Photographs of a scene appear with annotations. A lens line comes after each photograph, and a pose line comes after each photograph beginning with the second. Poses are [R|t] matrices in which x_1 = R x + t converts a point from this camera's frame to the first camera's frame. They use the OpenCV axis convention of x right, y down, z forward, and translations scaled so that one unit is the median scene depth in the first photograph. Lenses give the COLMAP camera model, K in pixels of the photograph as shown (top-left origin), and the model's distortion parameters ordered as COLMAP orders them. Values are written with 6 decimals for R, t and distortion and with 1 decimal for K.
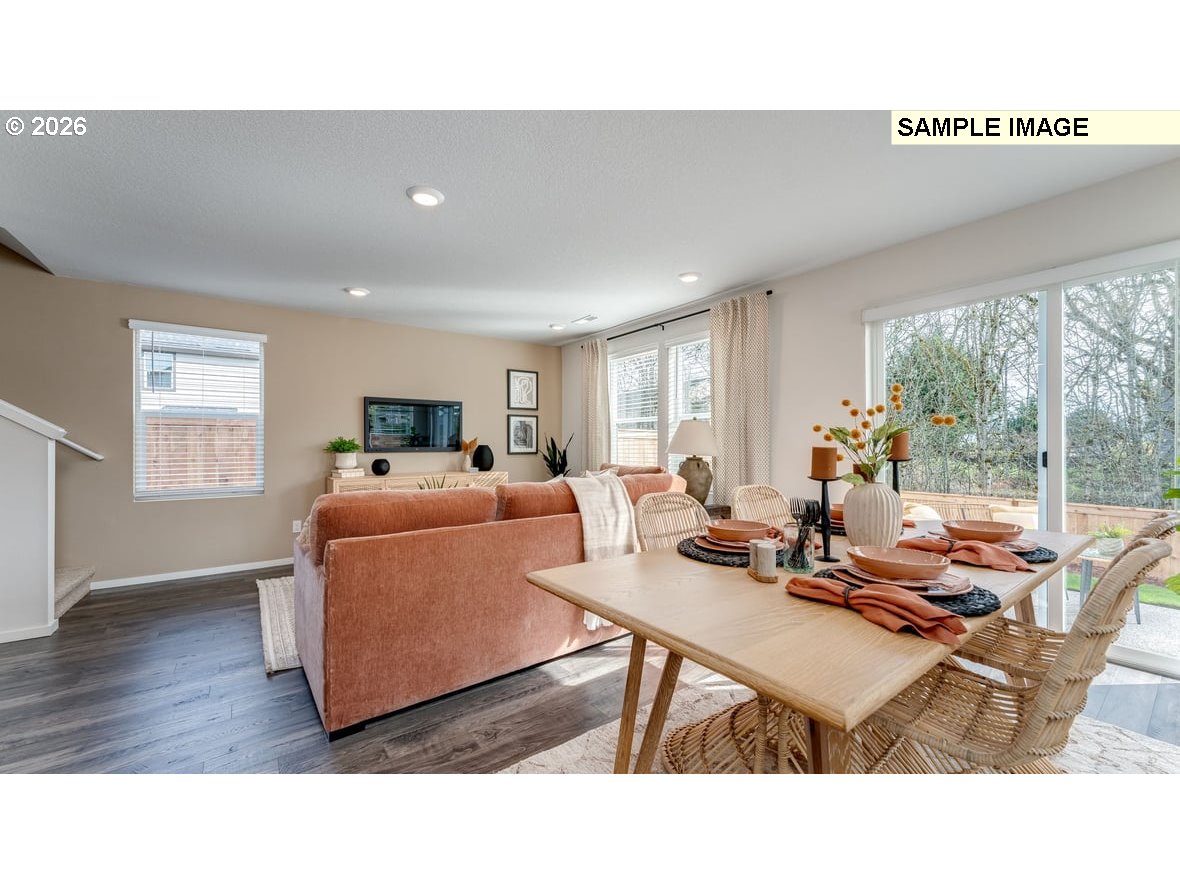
lens RADIAL K [[470.5, 0, 585.2], [0, 470.5, 443.9], [0, 0, 1]] dist [-0.000368, 0.000012]
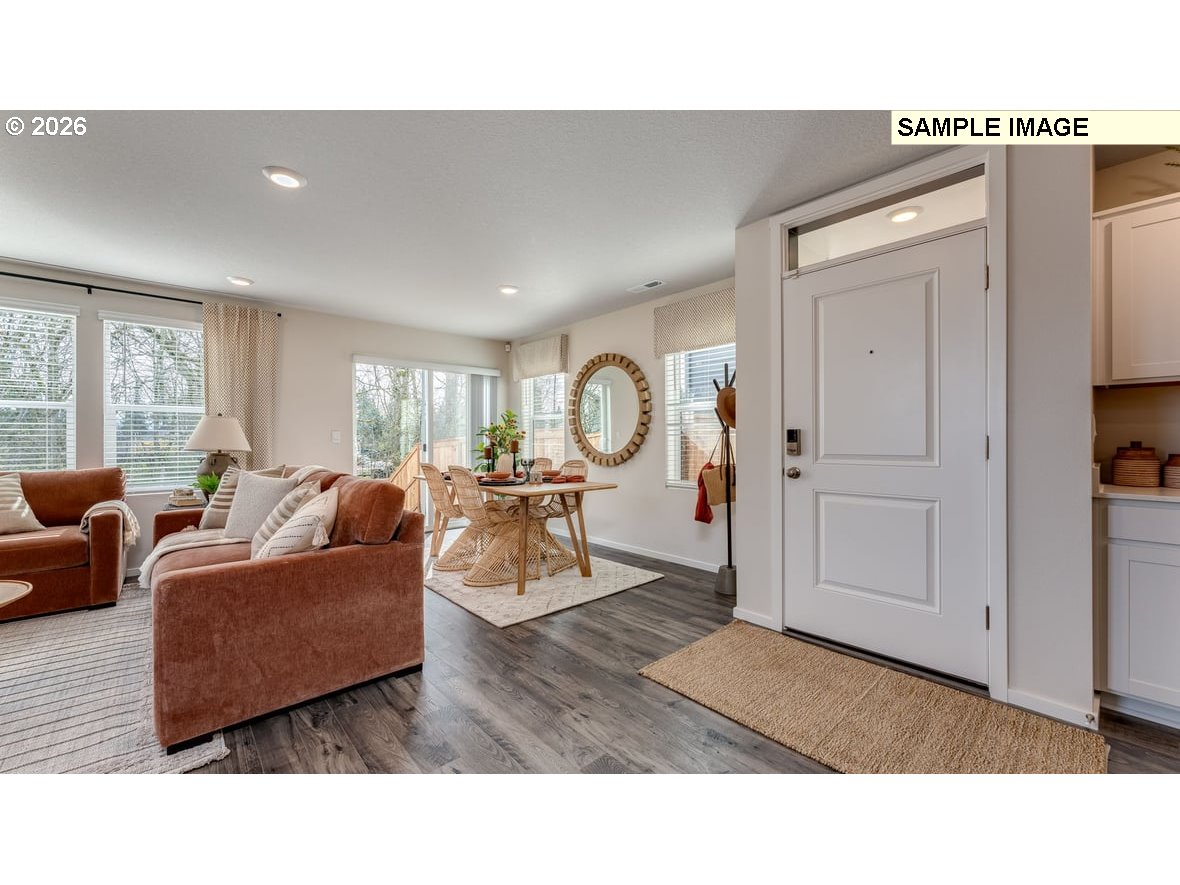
lens RADIAL K [[470.5, 0, 589.8], [0, 470.5, 441.2], [0, 0, 1]] dist [-0.000368, 0.000012]
pose [[-0.097156, 0.000150, 0.995269, -0.721771], [-0.000141, 1.000000, -0.000164, 0.002929], [-0.995269, -0.000156, -0.097156, 0.261072]]
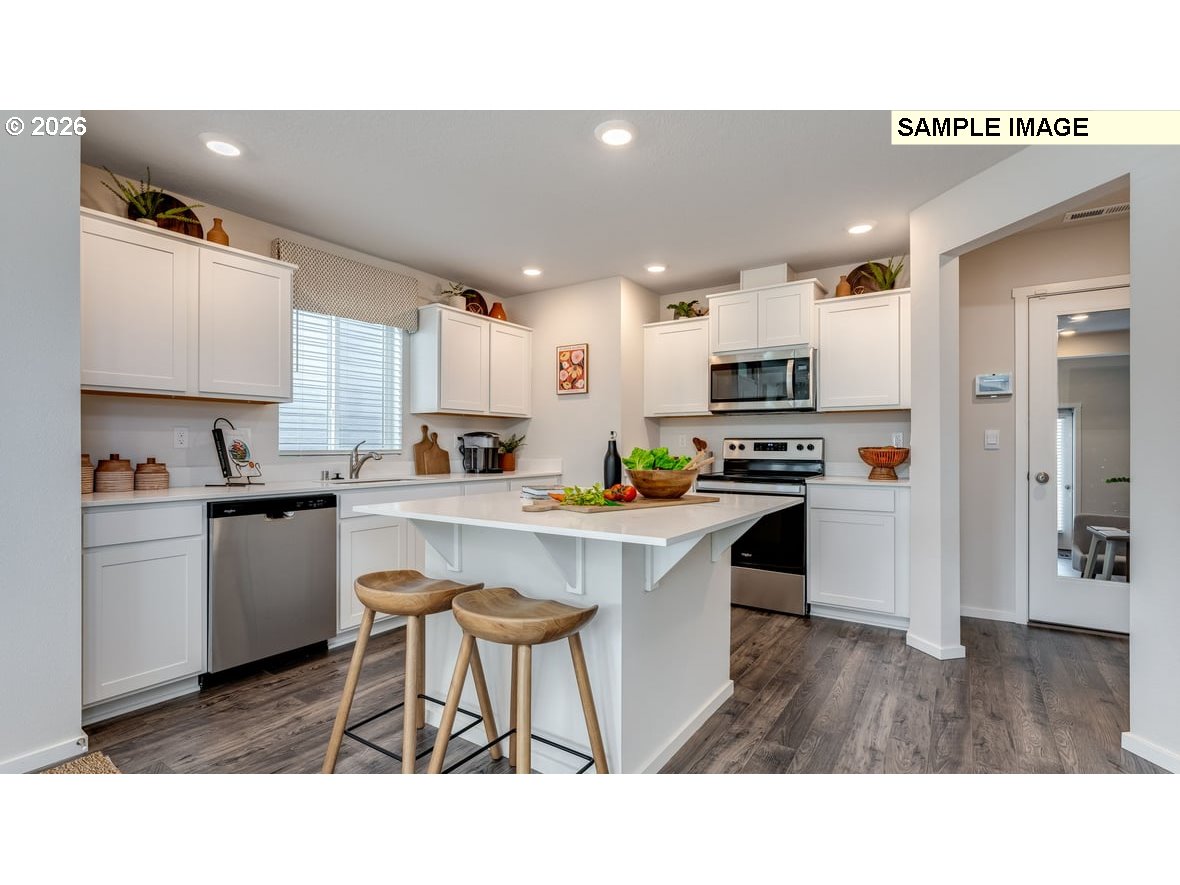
lens RADIAL K [[544.4, 0, 597.5], [0, 544.4, 442.1], [0, 0, 1]] dist [-0.004380, 0.000344]
pose [[-0.941687, -0.002001, -0.336483, -0.608394], [0.001579, 0.999945, -0.010365, 0.004074], [0.336485, -0.010292, -0.941632, 0.344932]]
